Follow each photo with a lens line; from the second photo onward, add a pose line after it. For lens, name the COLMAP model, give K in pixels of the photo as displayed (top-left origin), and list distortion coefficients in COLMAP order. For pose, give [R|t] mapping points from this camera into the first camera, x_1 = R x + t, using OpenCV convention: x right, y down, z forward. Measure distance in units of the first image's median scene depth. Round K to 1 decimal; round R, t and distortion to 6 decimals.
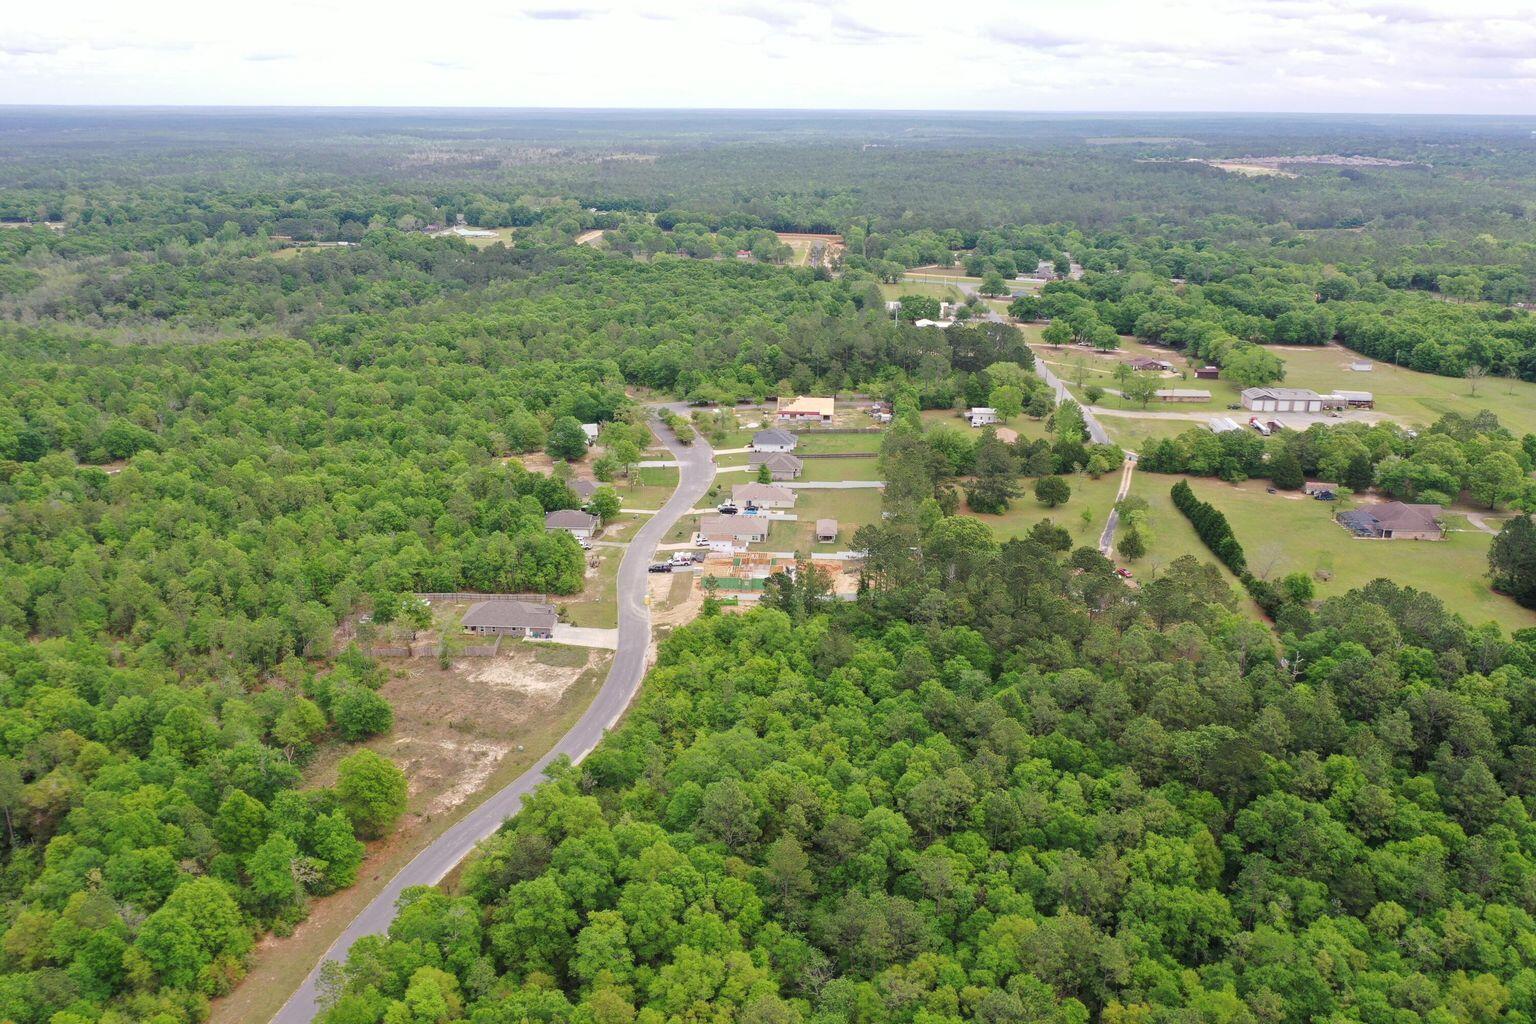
lens RADIAL K [[1203.7, 0, 768.0], [0, 1203.7, 512.0], [0, 0, 1]] dist [-0.003040, -0.006480]
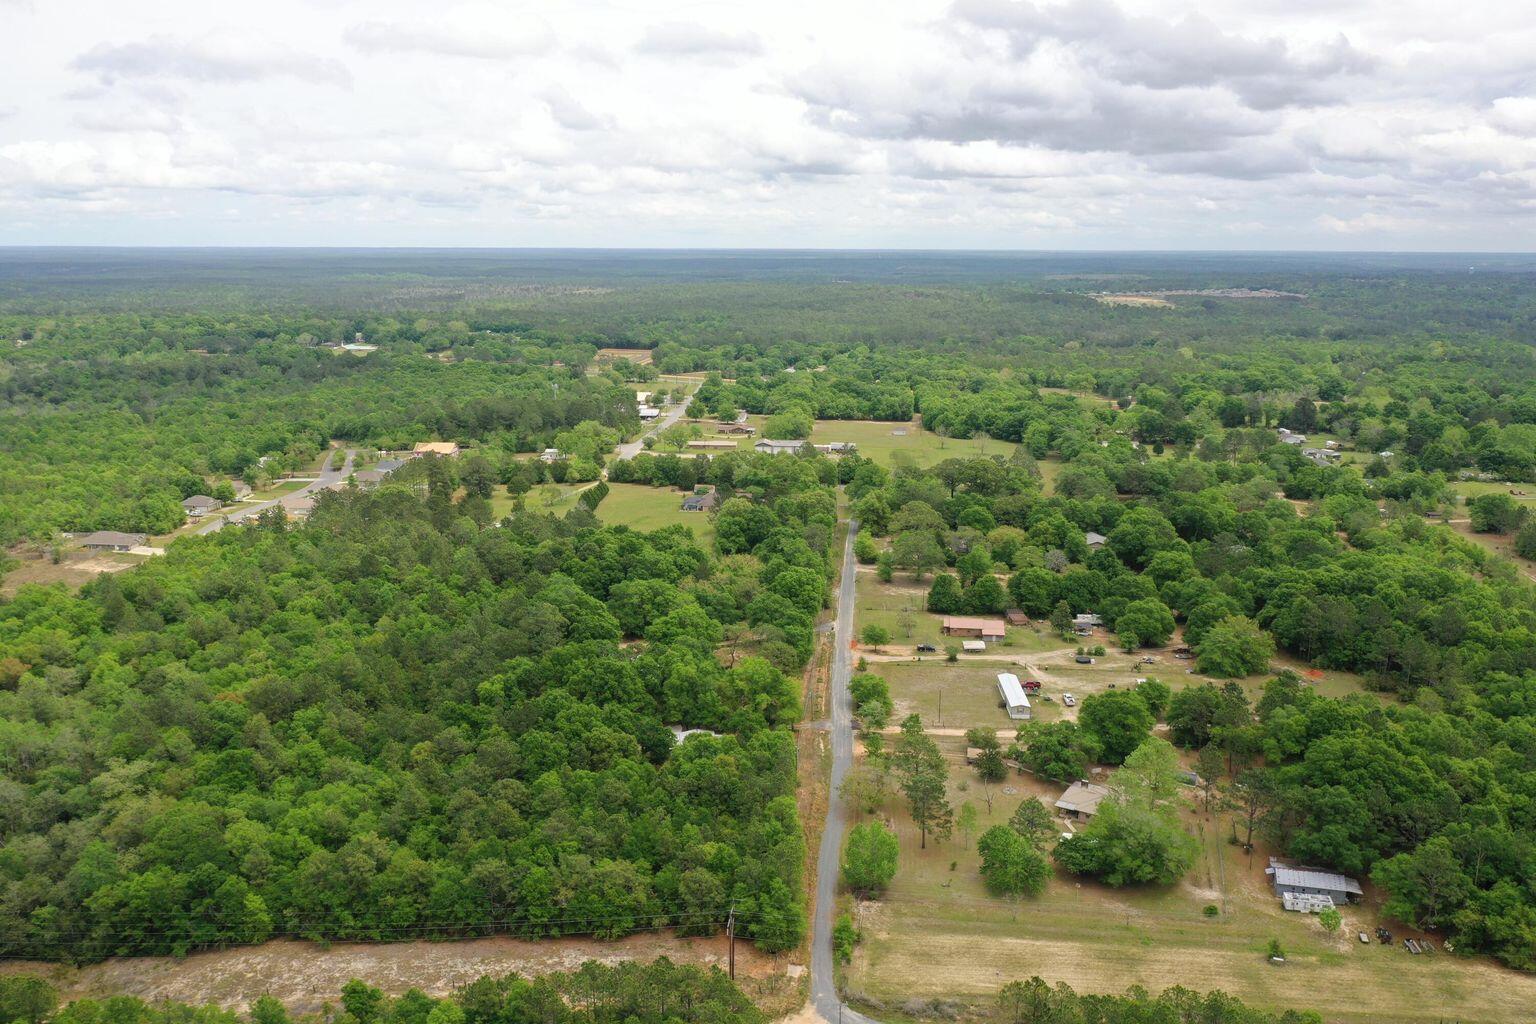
lens RADIAL K [[1203.7, 0, 768.0], [0, 1203.7, 512.0], [0, 0, 1]] dist [-0.003040, -0.006480]
pose [[0.999615, 0.004502, -0.027369, 0.237024], [-0.007432, 0.994133, -0.107908, 0.070396], [0.026723, 0.108070, 0.993784, -0.204032]]
